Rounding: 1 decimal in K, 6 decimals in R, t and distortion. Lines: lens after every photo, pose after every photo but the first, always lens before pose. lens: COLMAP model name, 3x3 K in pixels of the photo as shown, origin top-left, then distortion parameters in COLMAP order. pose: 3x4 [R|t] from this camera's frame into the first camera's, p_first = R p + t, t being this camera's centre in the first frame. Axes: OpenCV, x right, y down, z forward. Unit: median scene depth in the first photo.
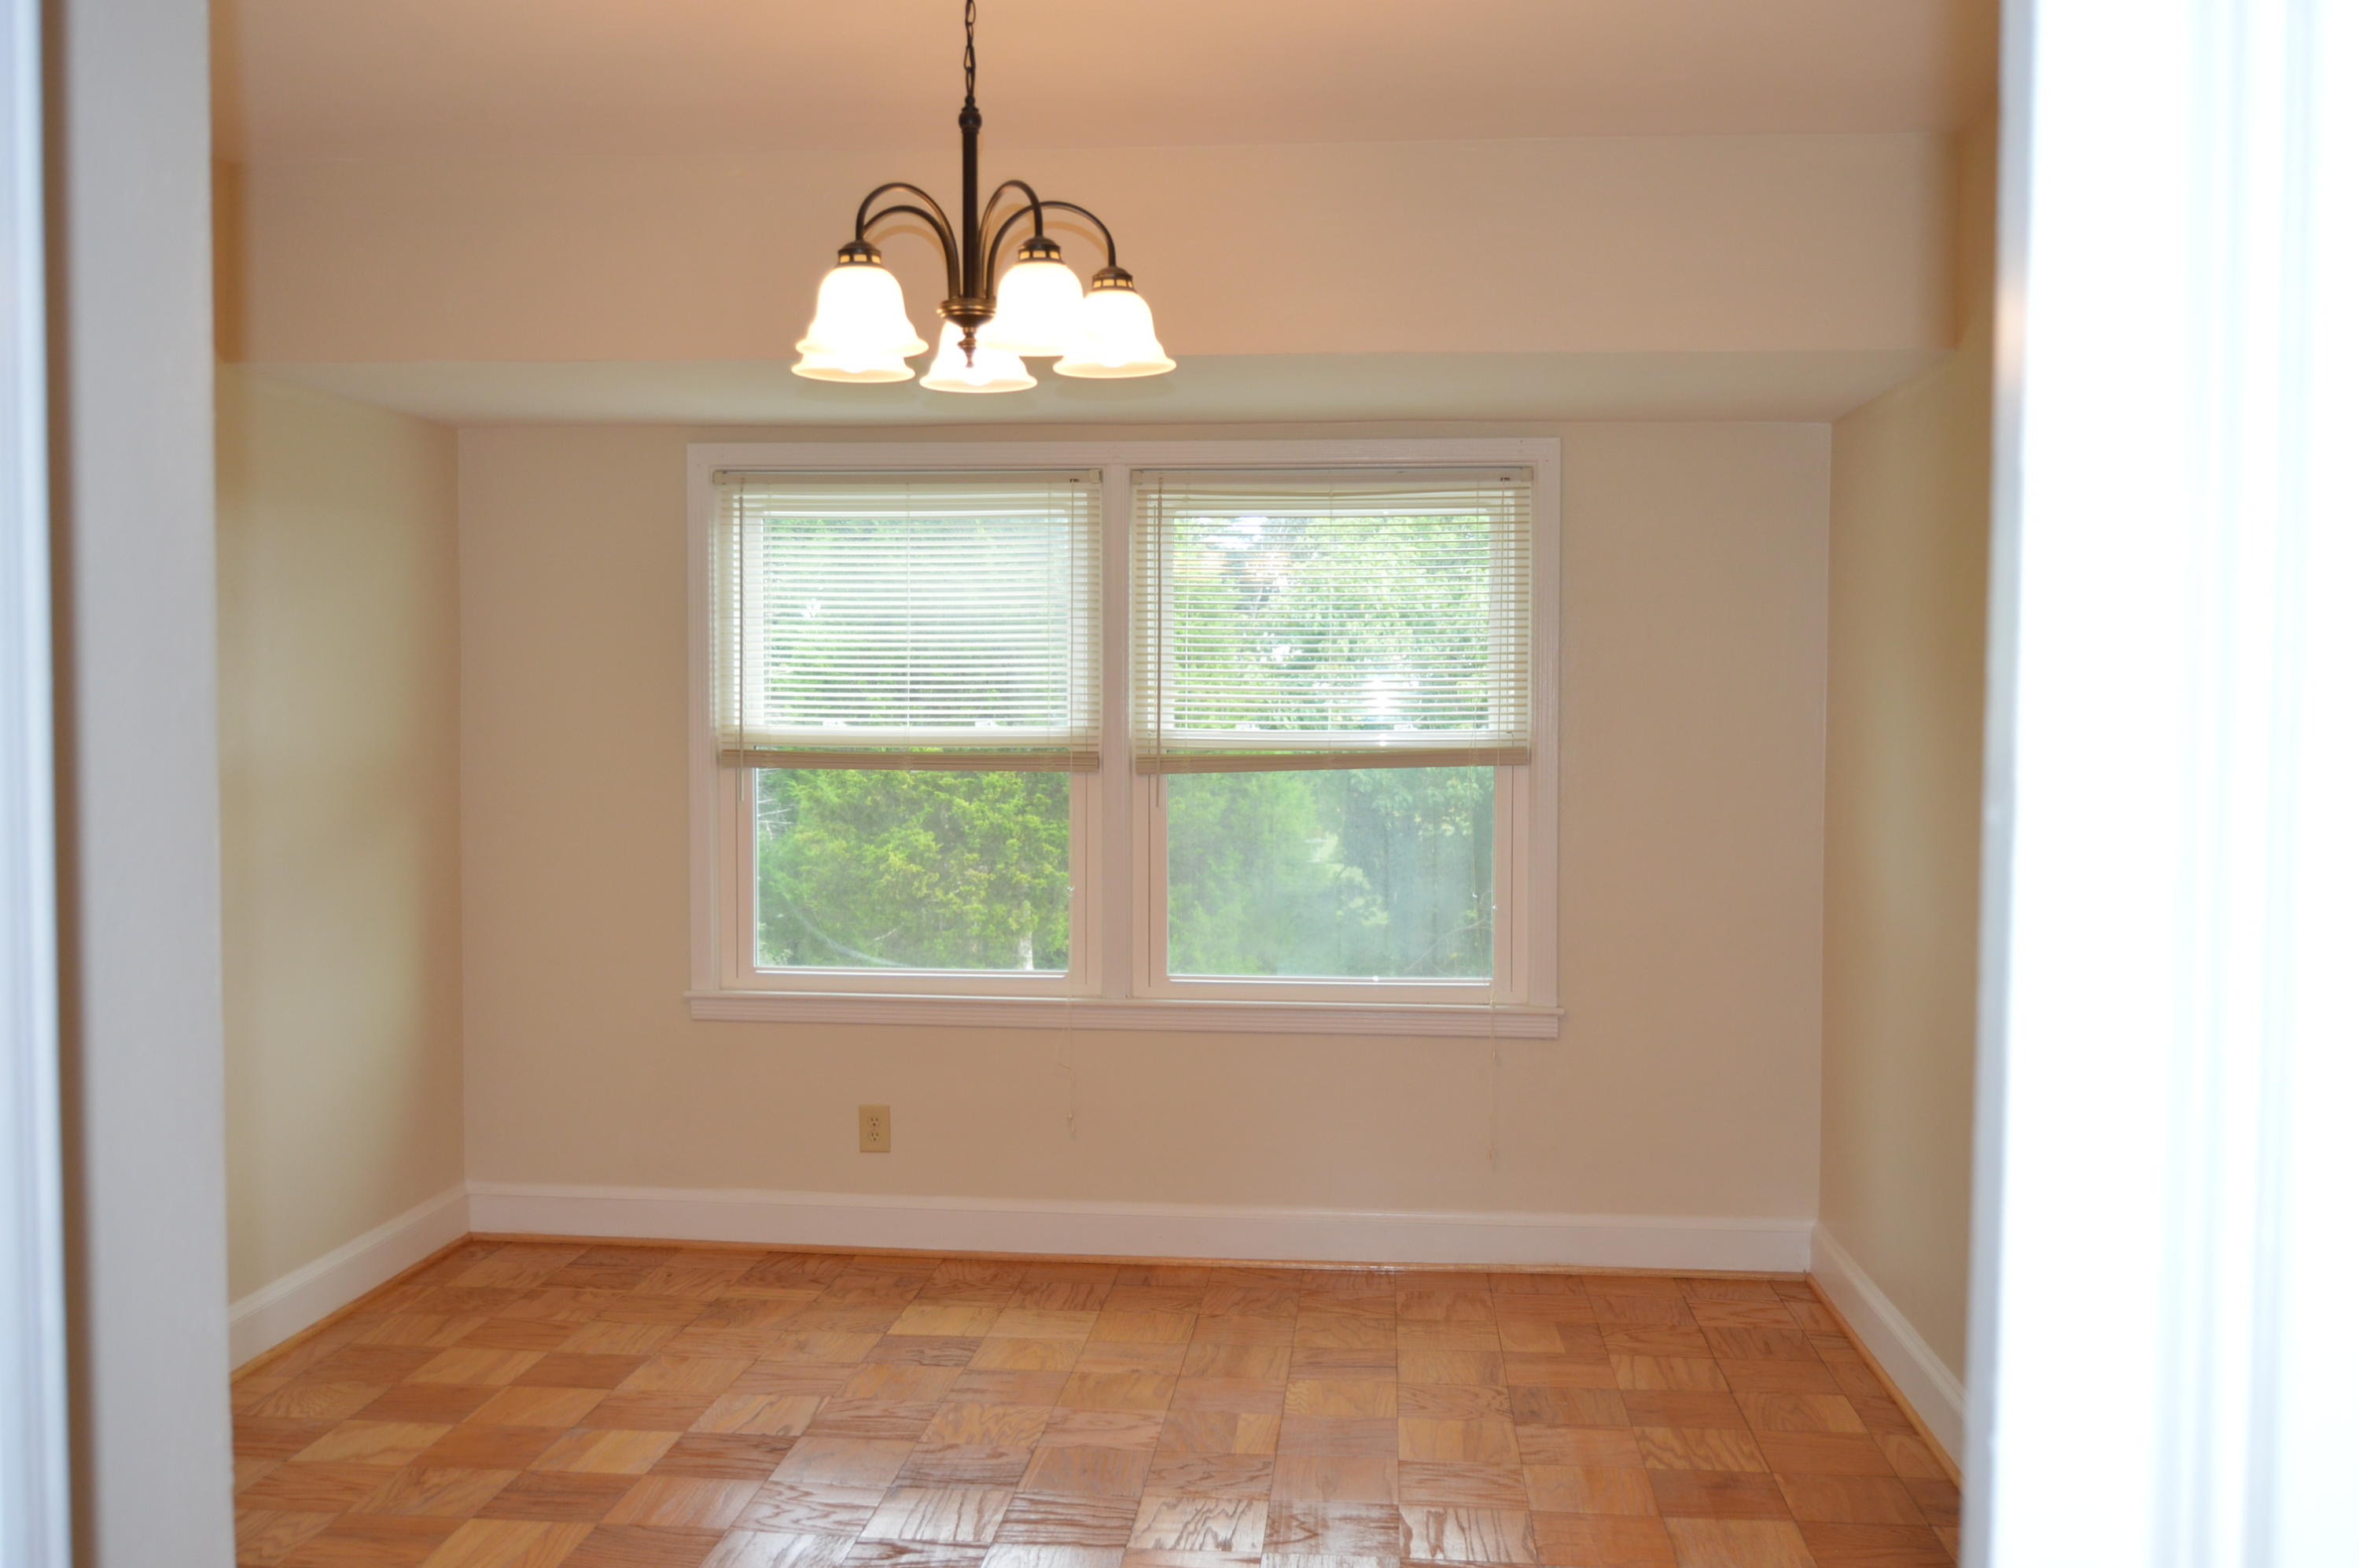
lens RADIAL K [[2149.6, 0, 1179.5], [0, 2149.6, 784.0], [0, 0, 1]] dist [0.009483, 0.007534]
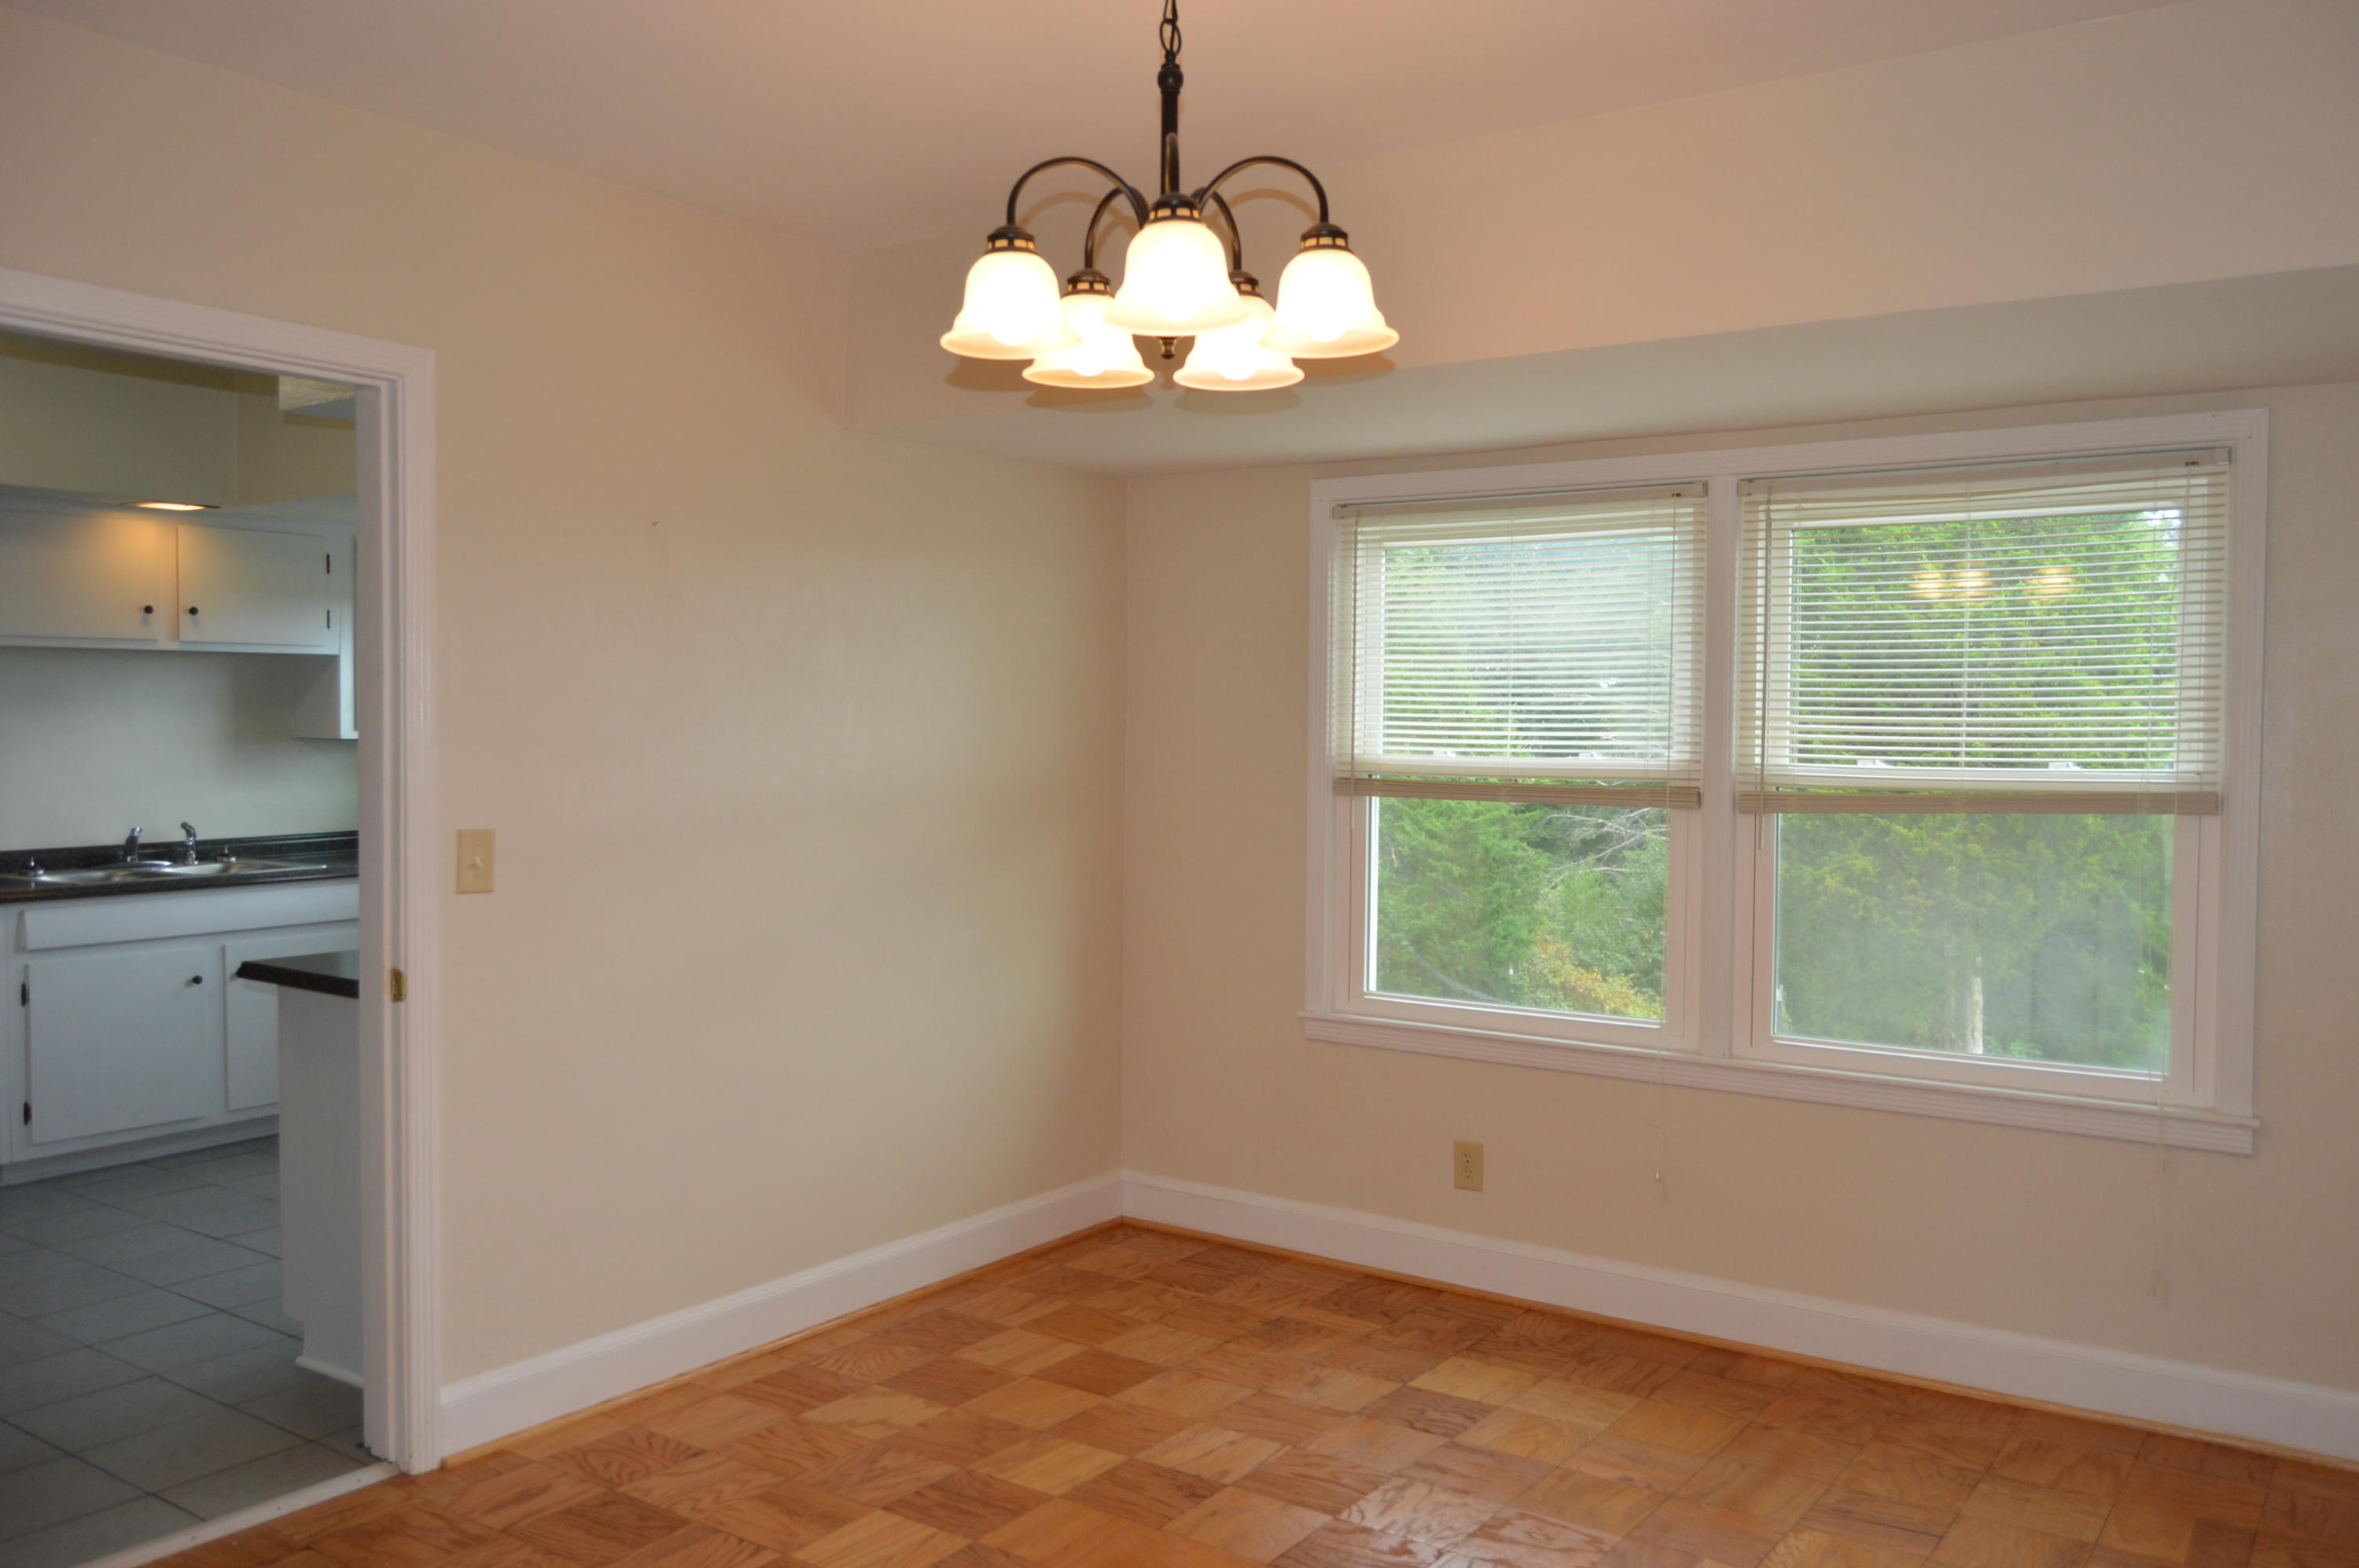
lens RADIAL K [[1884.8, 0, 1179.5], [0, 1884.8, 784.0], [0, 0, 1]] dist [-0.006192, 0.008784]
pose [[0.870813, 0.019682, -0.491220, 0.170724], [-0.024261, 0.999701, -0.002954, -0.008841], [0.491015, 0.014490, 0.871030, 0.190962]]
